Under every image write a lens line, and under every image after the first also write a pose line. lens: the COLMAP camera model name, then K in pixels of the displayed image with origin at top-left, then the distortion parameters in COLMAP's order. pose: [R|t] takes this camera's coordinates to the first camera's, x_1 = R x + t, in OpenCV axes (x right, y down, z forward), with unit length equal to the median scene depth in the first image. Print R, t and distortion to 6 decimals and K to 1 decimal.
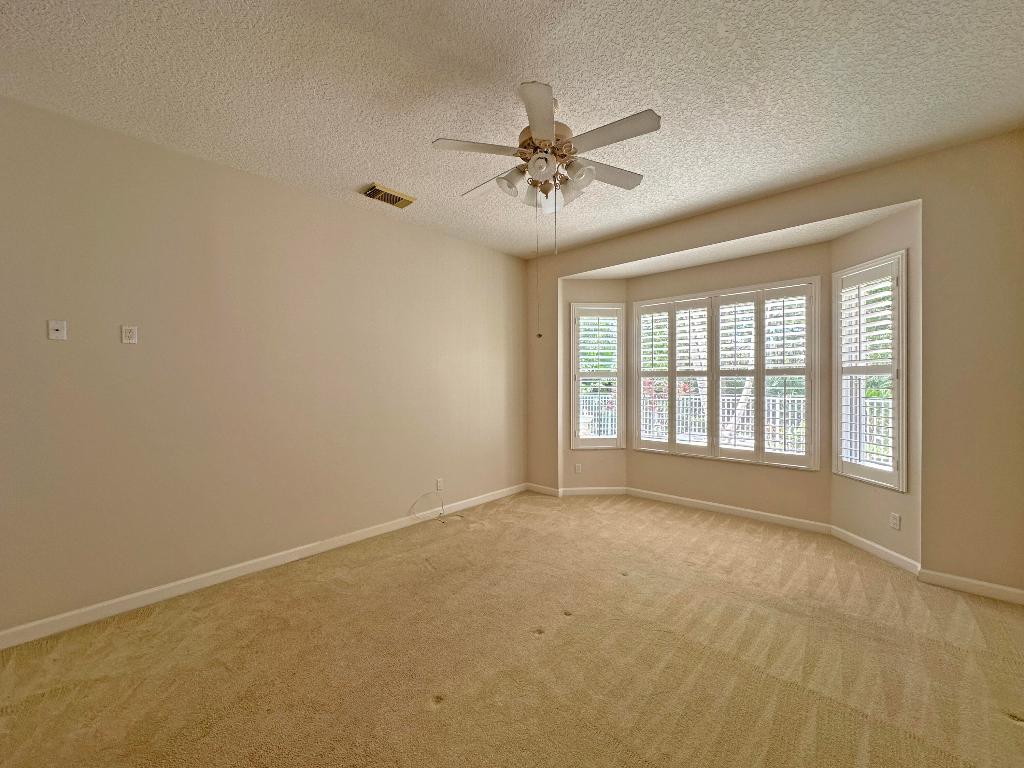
lens RADIAL K [[412.7, 0, 512.0], [0, 412.7, 384.0], [0, 0, 1]] dist [0.000661, 0.000344]
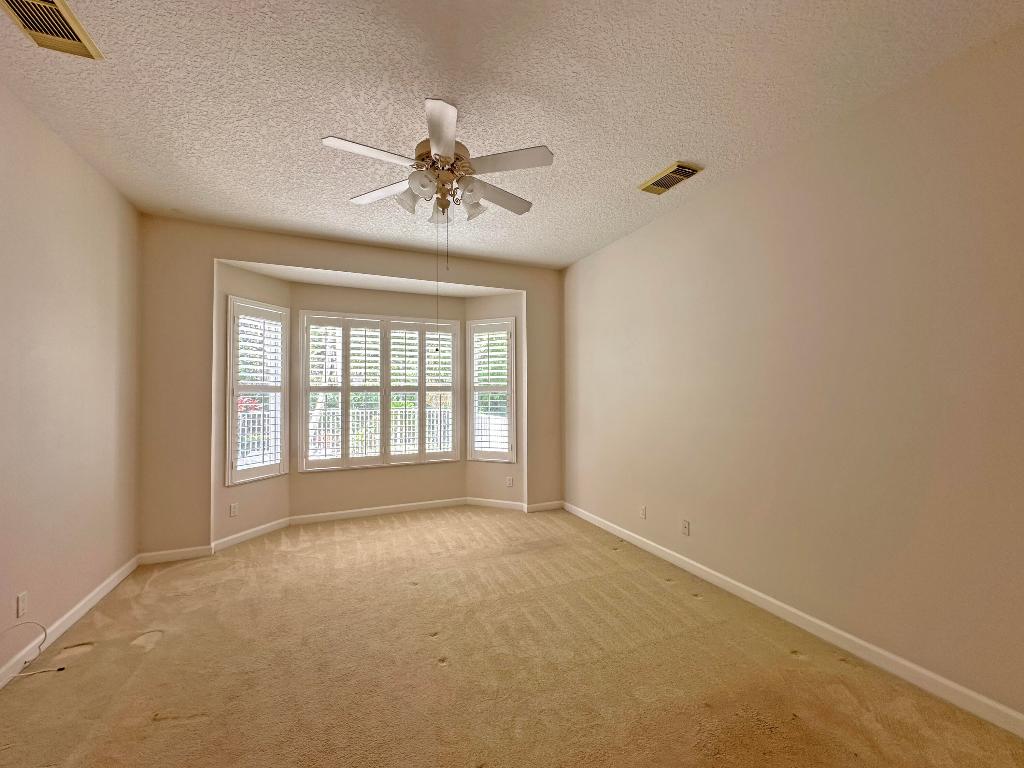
lens RADIAL K [[412.7, 0, 512.0], [0, 412.7, 384.0], [0, 0, 1]] dist [0.000661, 0.000344]
pose [[0.393189, 0.022374, 0.919186, -0.431983], [0.008052, 0.999582, -0.027775, -0.006254], [-0.919423, 0.018322, 0.392844, 0.263401]]
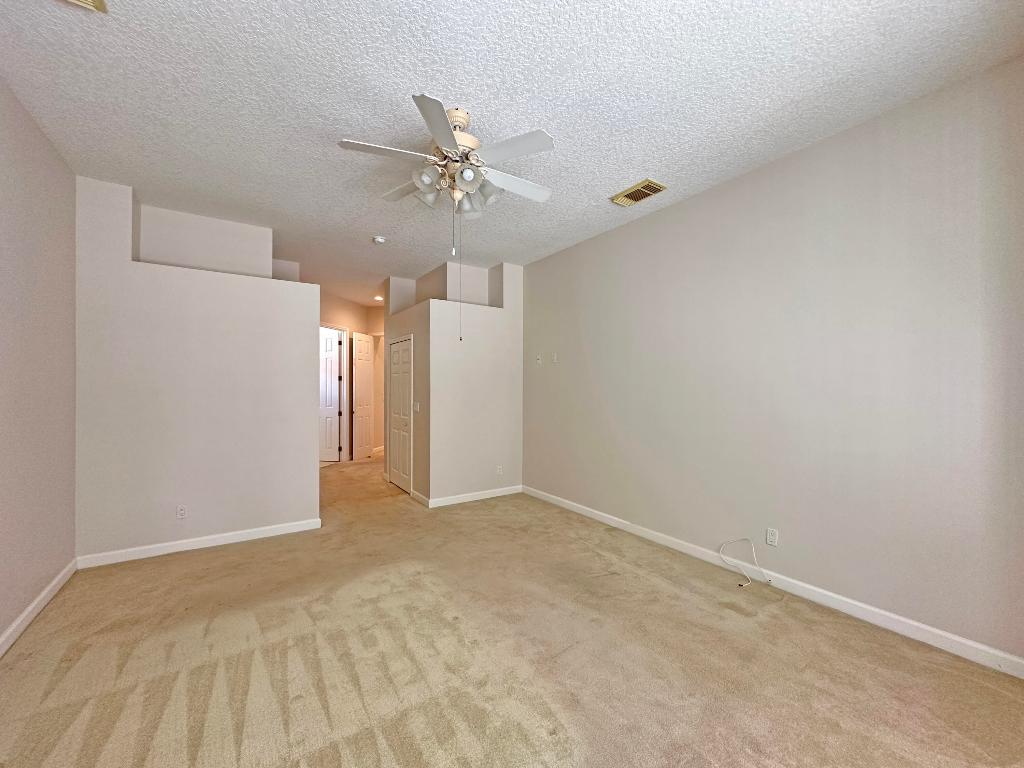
lens RADIAL K [[412.7, 0, 512.0], [0, 412.7, 384.0], [0, 0, 1]] dist [0.000661, 0.000344]
pose [[-0.235118, 0.002874, -0.971963, 0.601051], [-0.003861, 0.999985, 0.003891, -0.005078], [0.971959, 0.004668, -0.235103, 0.789302]]
